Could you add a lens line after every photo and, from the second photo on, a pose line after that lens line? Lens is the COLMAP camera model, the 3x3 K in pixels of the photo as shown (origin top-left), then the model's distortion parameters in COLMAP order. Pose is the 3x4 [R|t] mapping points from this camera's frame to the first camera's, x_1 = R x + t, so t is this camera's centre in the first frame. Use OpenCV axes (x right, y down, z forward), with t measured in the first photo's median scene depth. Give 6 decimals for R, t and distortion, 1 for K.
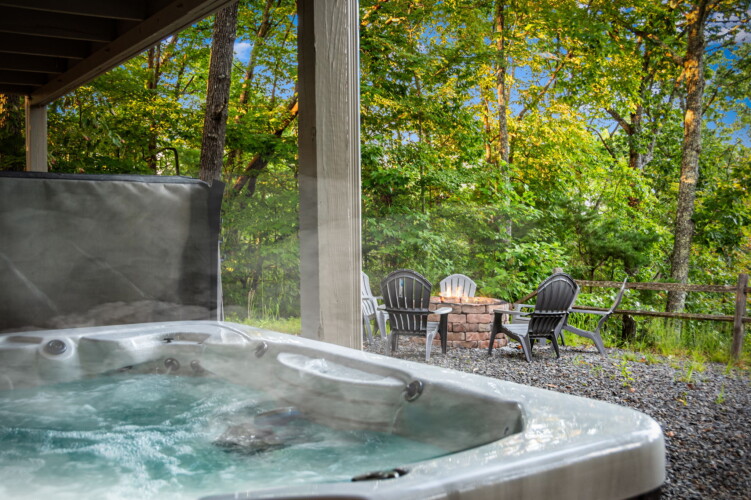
lens RADIAL K [[295.9, 0, 375.5], [0, 295.9, 250.0], [0, 0, 1]] dist [0.020054, -0.000076]
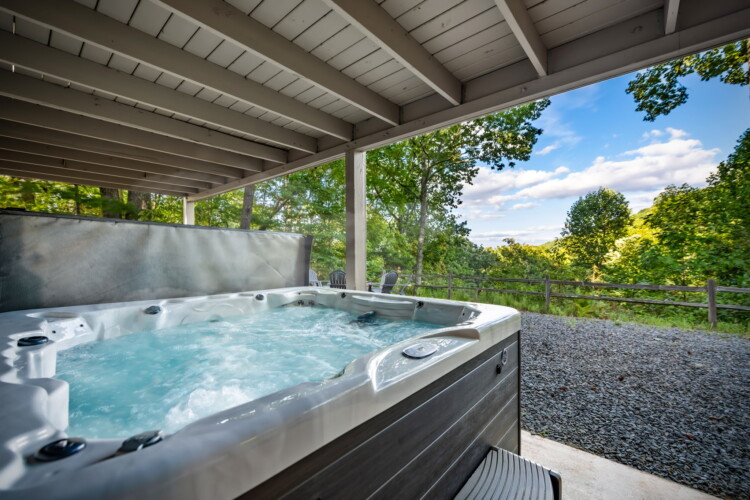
lens RADIAL K [[295.5, 0, 375.0], [0, 295.5, 250.0], [0, 0, 1]] dist [0.020054, -0.000076]
pose [[0.912037, 0.010149, -0.409983, 0.910975], [0.004671, 0.999372, 0.035131, -0.118051], [0.410082, -0.033956, 0.911416, -0.962529]]
